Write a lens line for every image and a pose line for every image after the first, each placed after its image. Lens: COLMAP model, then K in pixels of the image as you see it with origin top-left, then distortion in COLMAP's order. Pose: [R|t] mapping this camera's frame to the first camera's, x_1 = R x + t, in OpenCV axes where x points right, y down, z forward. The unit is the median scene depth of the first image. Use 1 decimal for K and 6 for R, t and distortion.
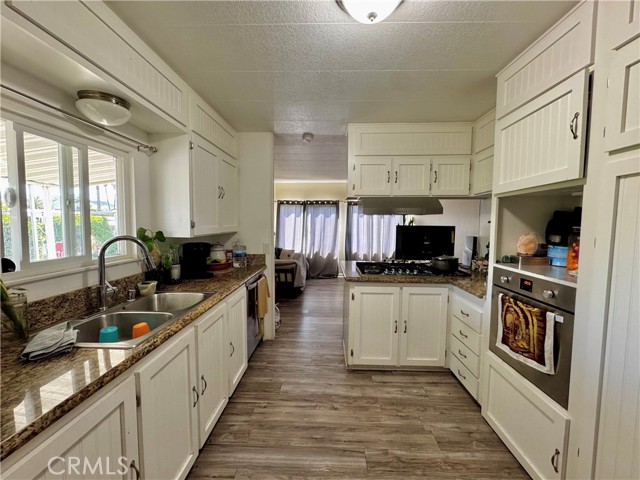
lens RADIAL K [[255.2, 0, 320.7], [0, 255.2, 238.4], [0, 0, 1]] dist [-0.001456, -0.000050]
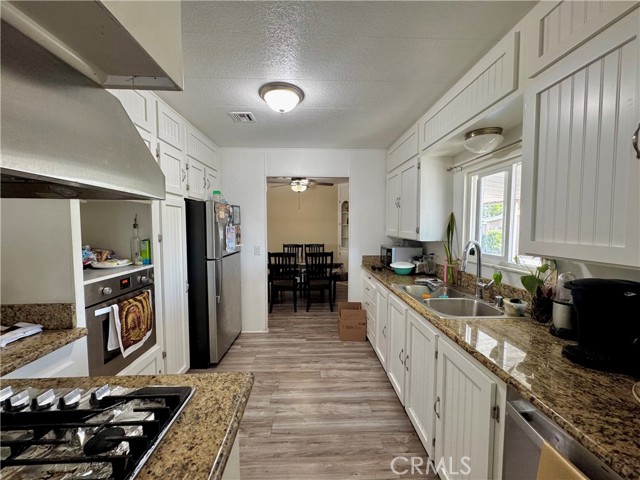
lens RADIAL K [[255.2, 0, 320.7], [0, 255.2, 238.4], [0, 0, 1]] dist [-0.001456, -0.000050]
pose [[-0.997410, -0.005771, -0.071698, 0.040732], [-0.013955, 0.993361, 0.114189, -0.145718], [0.070563, 0.114894, -0.990868, 2.081976]]
